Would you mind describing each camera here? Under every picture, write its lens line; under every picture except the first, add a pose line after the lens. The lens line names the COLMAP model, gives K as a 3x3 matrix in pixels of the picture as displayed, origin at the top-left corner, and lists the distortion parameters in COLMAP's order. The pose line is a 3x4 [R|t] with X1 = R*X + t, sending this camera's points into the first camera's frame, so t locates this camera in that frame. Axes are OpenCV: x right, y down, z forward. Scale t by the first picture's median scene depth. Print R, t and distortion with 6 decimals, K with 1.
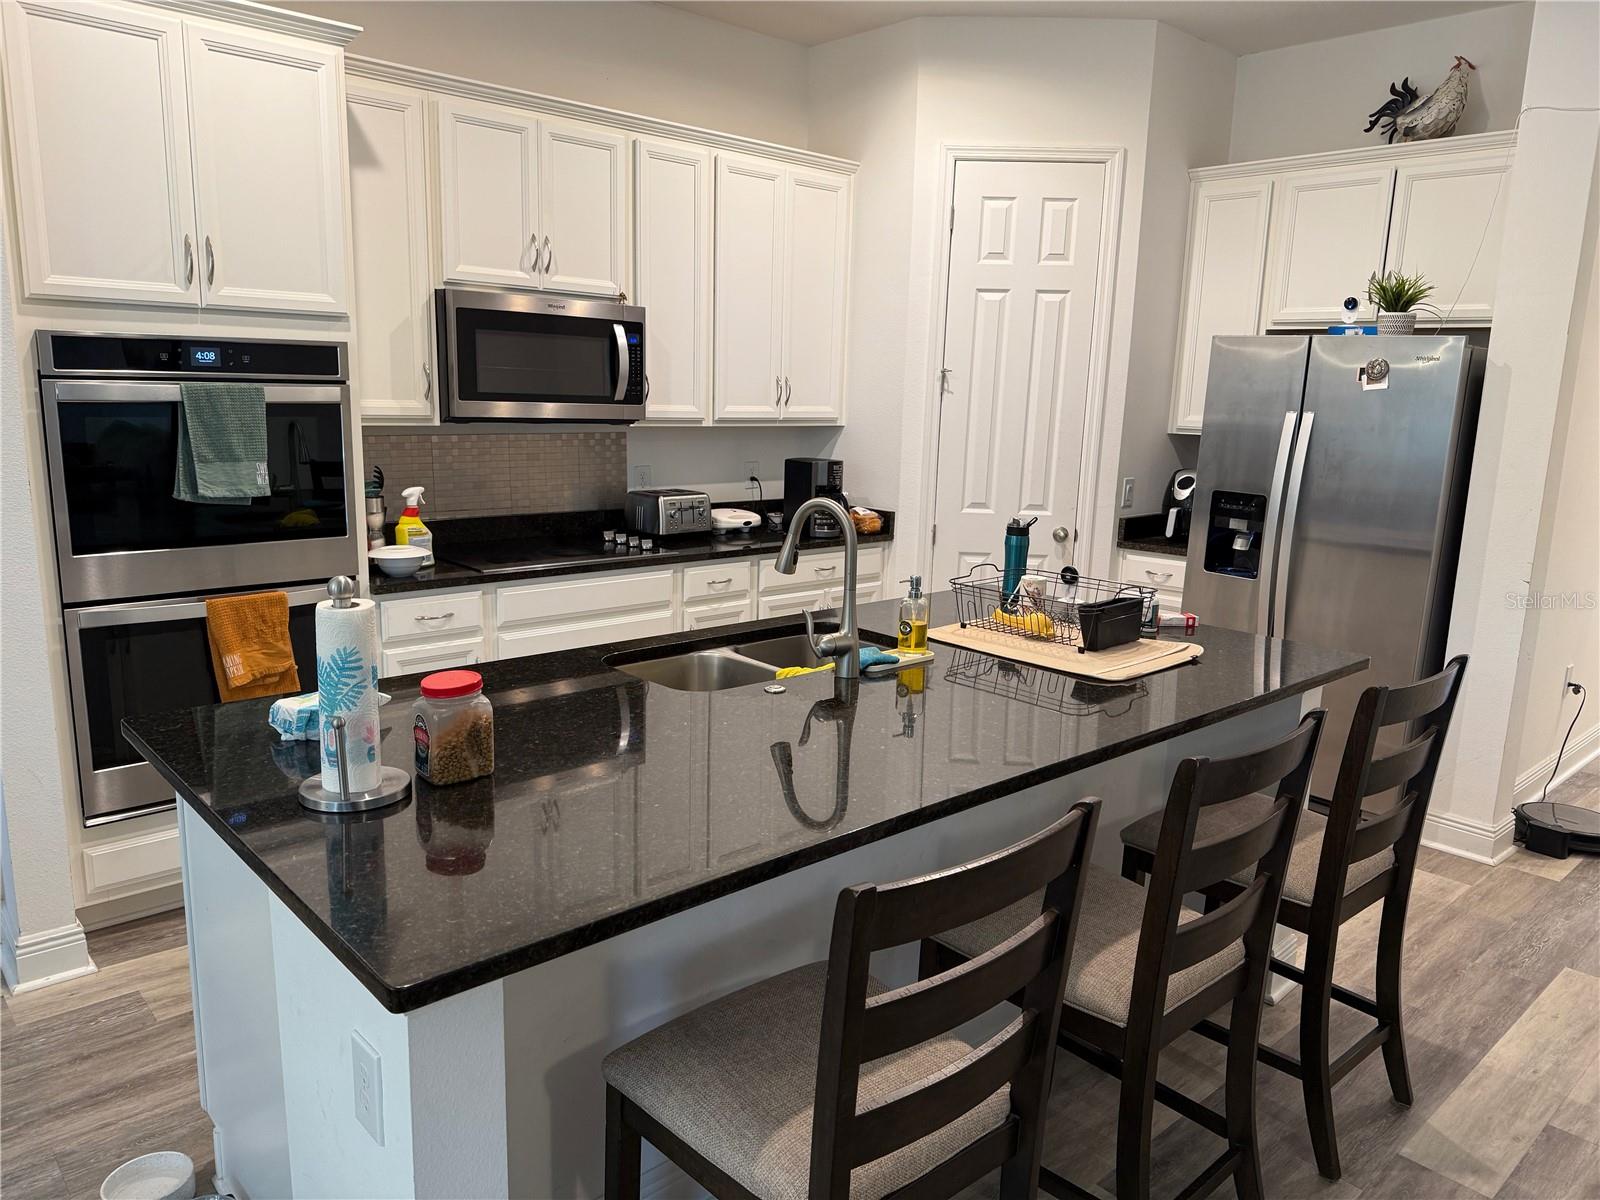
lens RADIAL K [[1125.6, 0, 811.6], [0, 1125.6, 614.1], [0, 0, 1]] dist [0.039965, -0.051393]
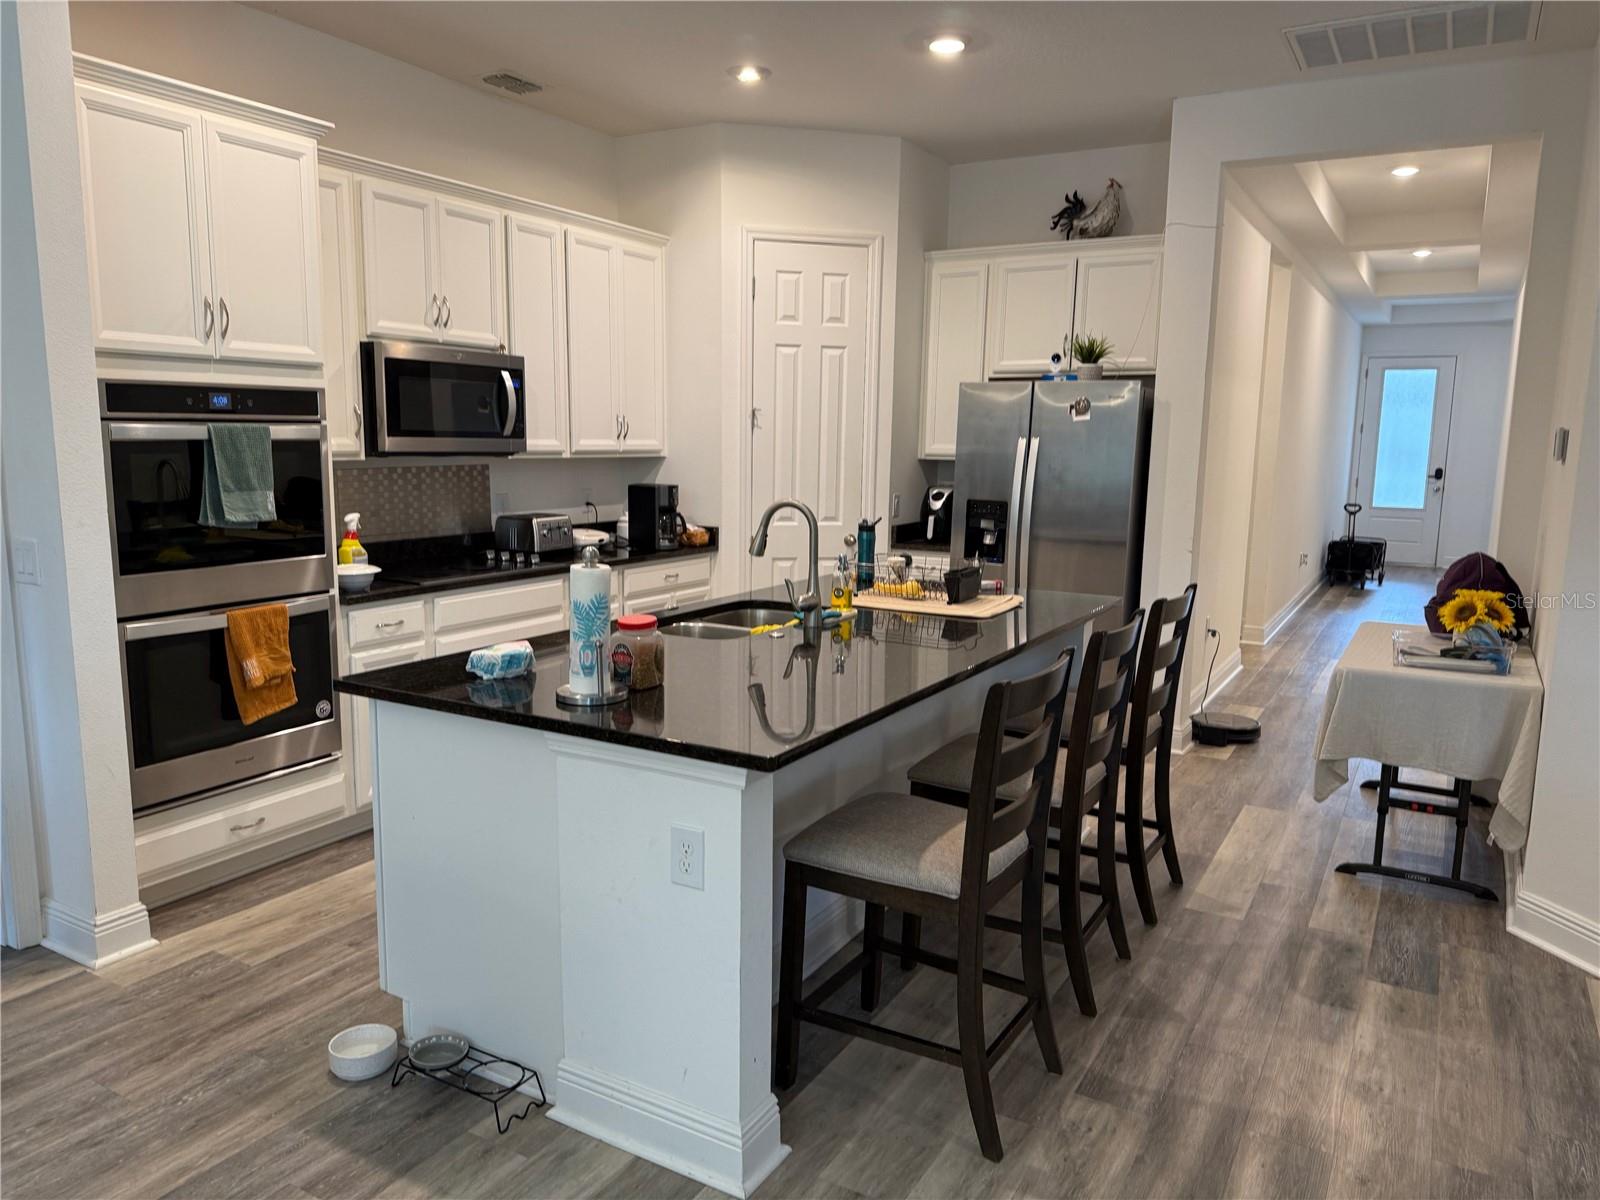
lens RADIAL K [[1126.4, 0, 799.1], [0, 1126.4, 623.9], [0, 0, 1]] dist [0.053912, -0.086878]
pose [[0.954066, -0.064548, 0.292560, -0.261389], [0.072505, 0.997233, -0.016425, 0.049240], [-0.290691, 0.036883, 0.956106, -0.216110]]
